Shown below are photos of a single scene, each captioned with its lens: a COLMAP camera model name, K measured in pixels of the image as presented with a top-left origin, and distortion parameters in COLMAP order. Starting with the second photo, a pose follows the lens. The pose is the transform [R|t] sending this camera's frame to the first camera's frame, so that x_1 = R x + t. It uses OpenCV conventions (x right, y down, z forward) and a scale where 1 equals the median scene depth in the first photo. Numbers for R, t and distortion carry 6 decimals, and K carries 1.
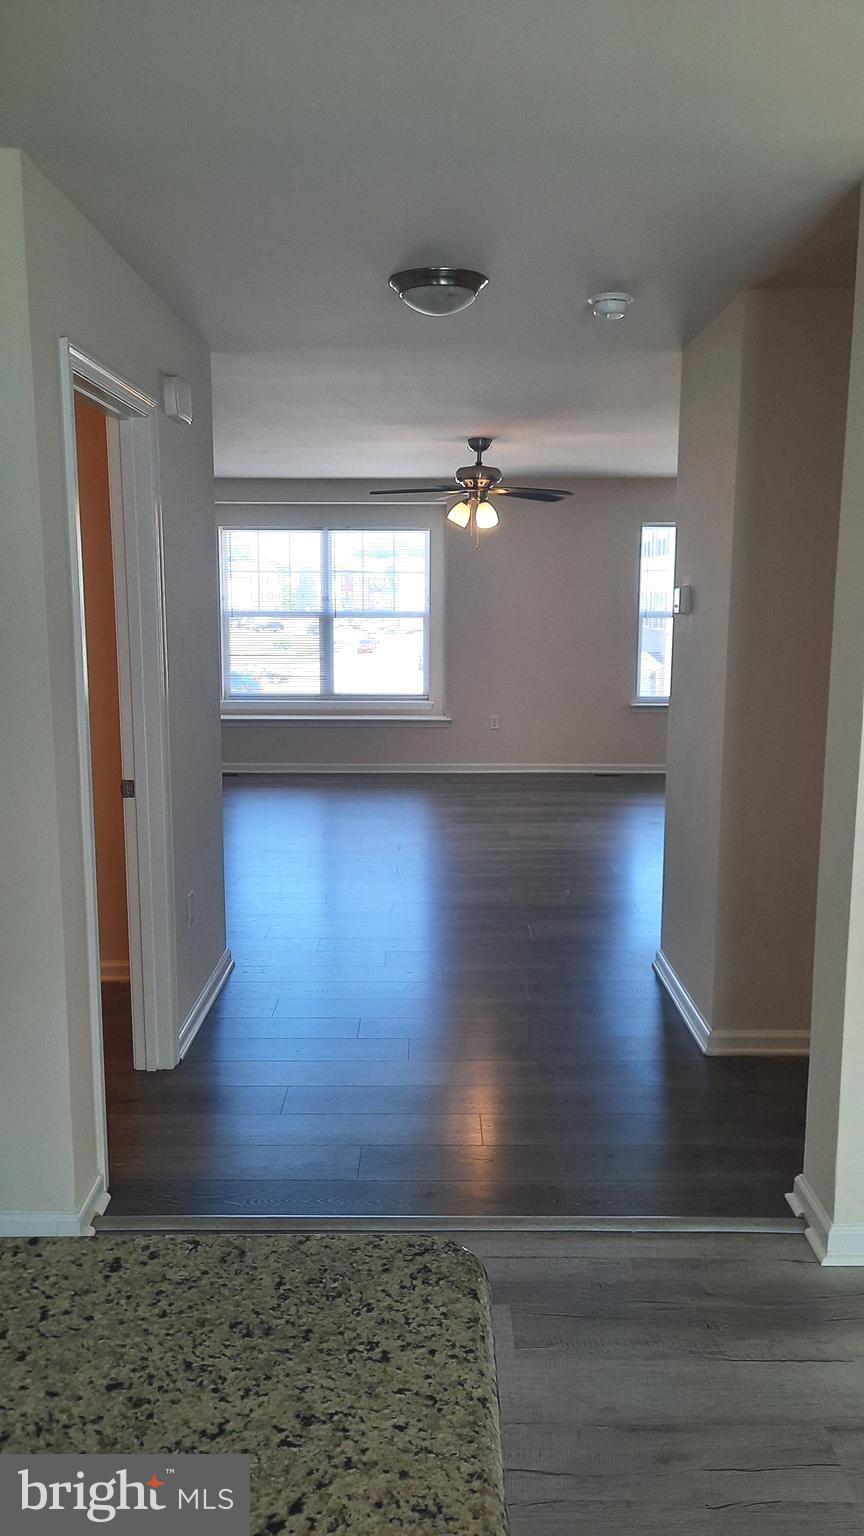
lens RADIAL K [[1137.1, 0, 432.0], [0, 1137.1, 768.0], [0, 0, 1]] dist [0.063440, -0.000695]
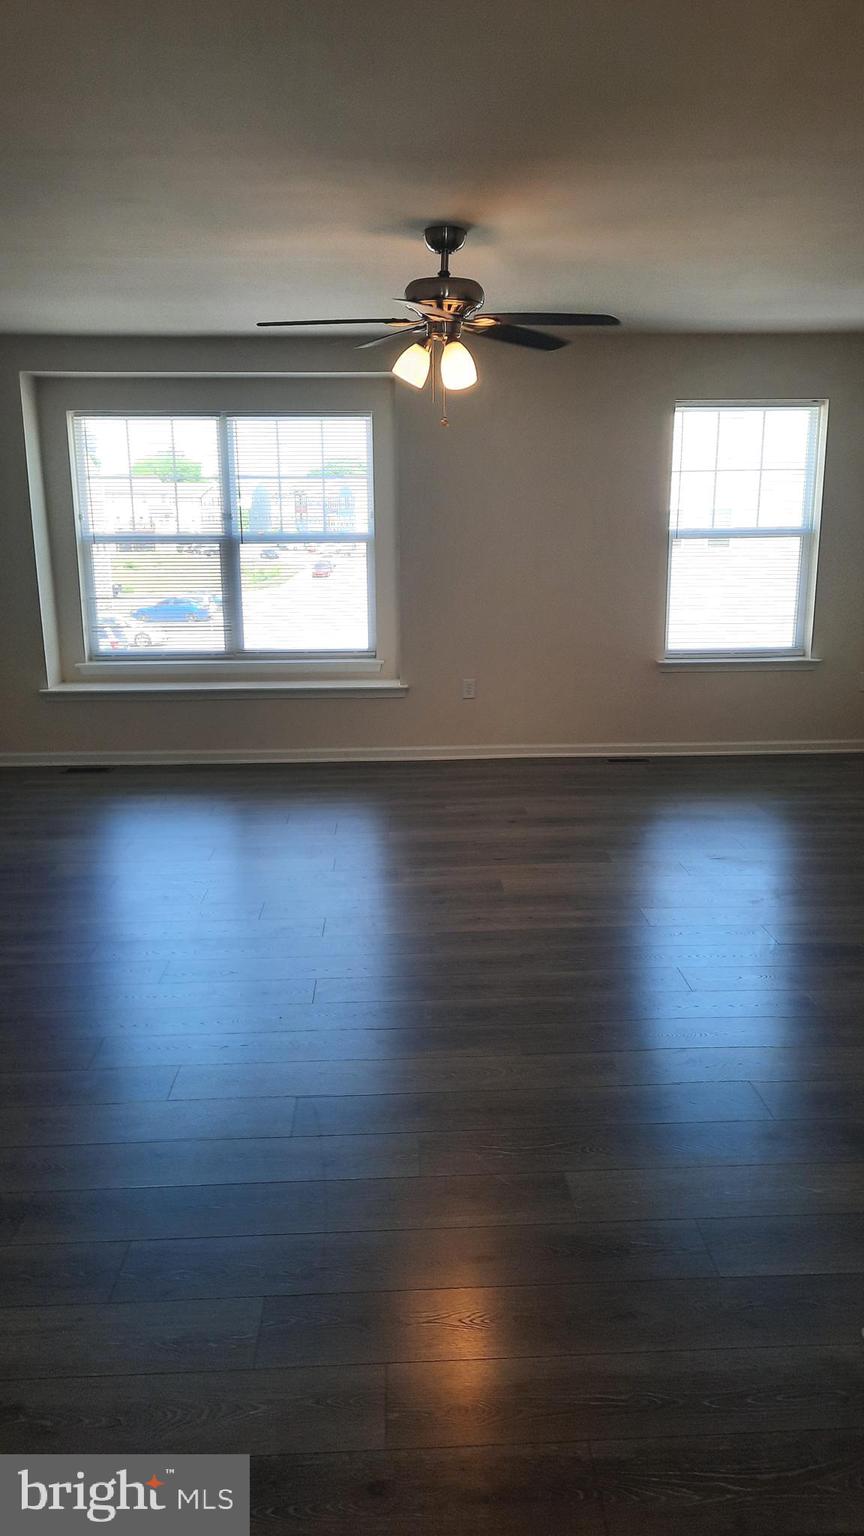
lens RADIAL K [[1100.1, 0, 464.6], [0, 1100.1, 769.8], [0, 0, 1]] dist [0.002059, 0.000894]
pose [[0.997839, -0.020780, 0.062330, 0.008471], [0.016034, 0.997002, 0.075690, -0.043198], [-0.063716, -0.074527, 0.995181, 0.316644]]
